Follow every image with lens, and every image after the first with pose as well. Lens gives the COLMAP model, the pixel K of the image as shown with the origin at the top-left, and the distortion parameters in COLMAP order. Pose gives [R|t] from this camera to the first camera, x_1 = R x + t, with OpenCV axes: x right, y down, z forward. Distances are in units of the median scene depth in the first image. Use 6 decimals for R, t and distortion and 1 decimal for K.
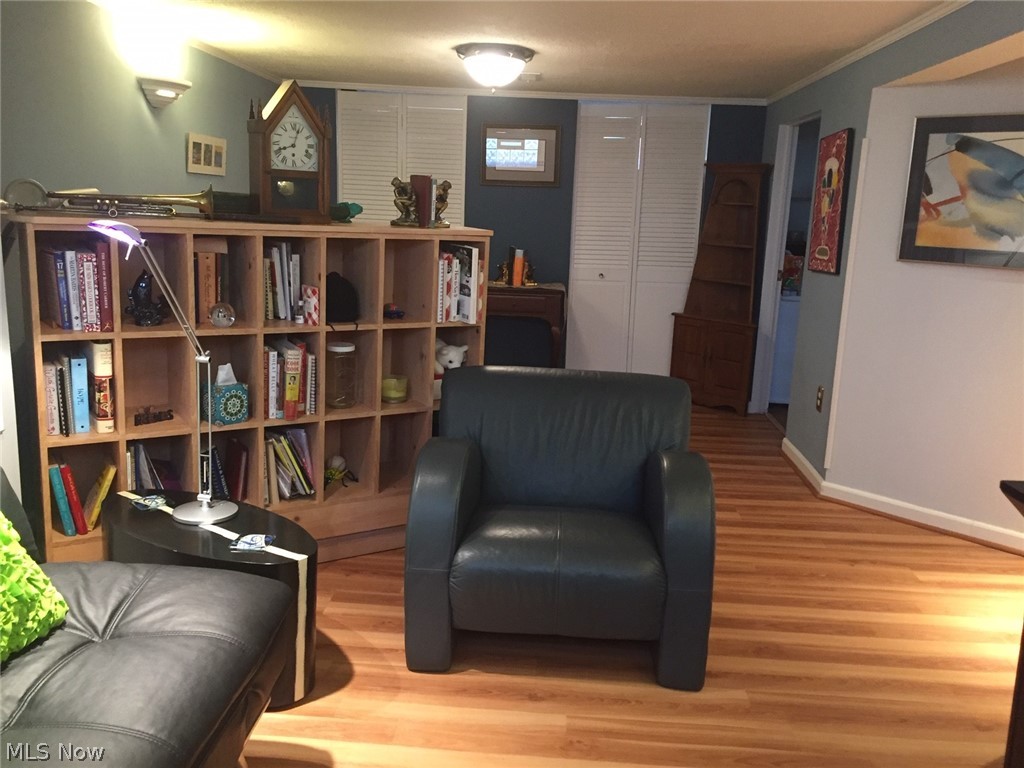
lens RADIAL K [[869.5, 0, 512.5], [0, 869.5, 384.4], [0, 0, 1]] dist [0.062202, -0.079924]
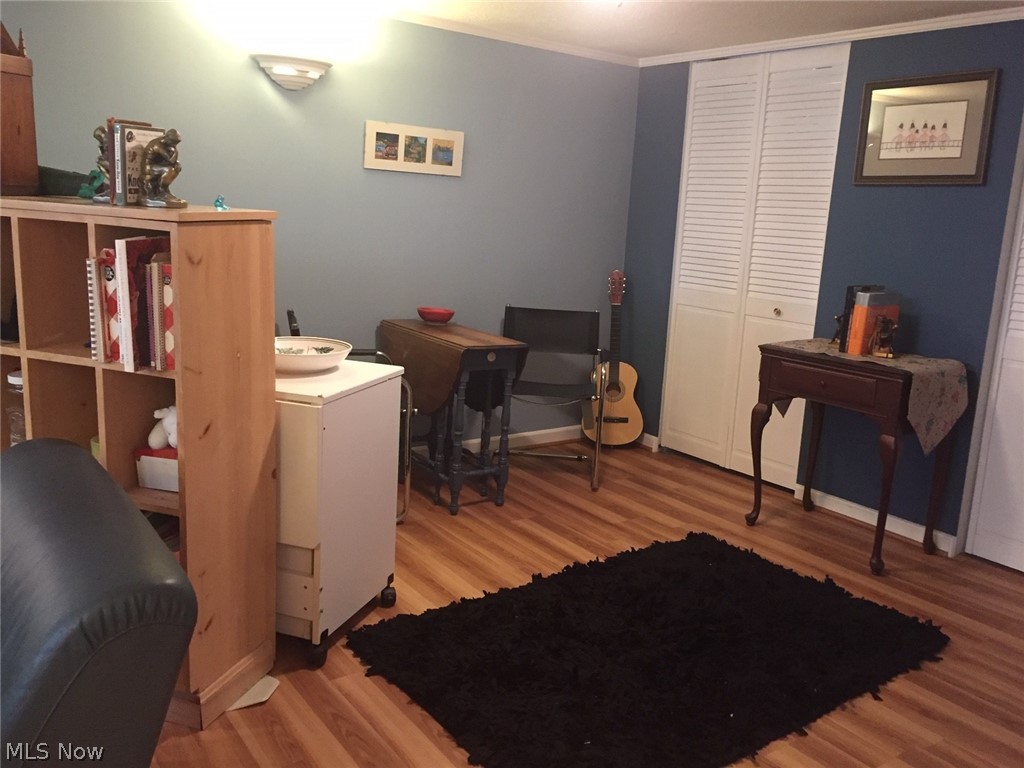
lens RADIAL K [[869.5, 0, 514.0], [0, 869.5, 379.3], [0, 0, 1]] dist [0.062202, -0.079924]
pose [[0.639392, 0.142909, -0.755483, 0.353007], [-0.182999, 0.982624, 0.030997, -0.087182], [0.746786, 0.118433, 0.654435, 0.532640]]
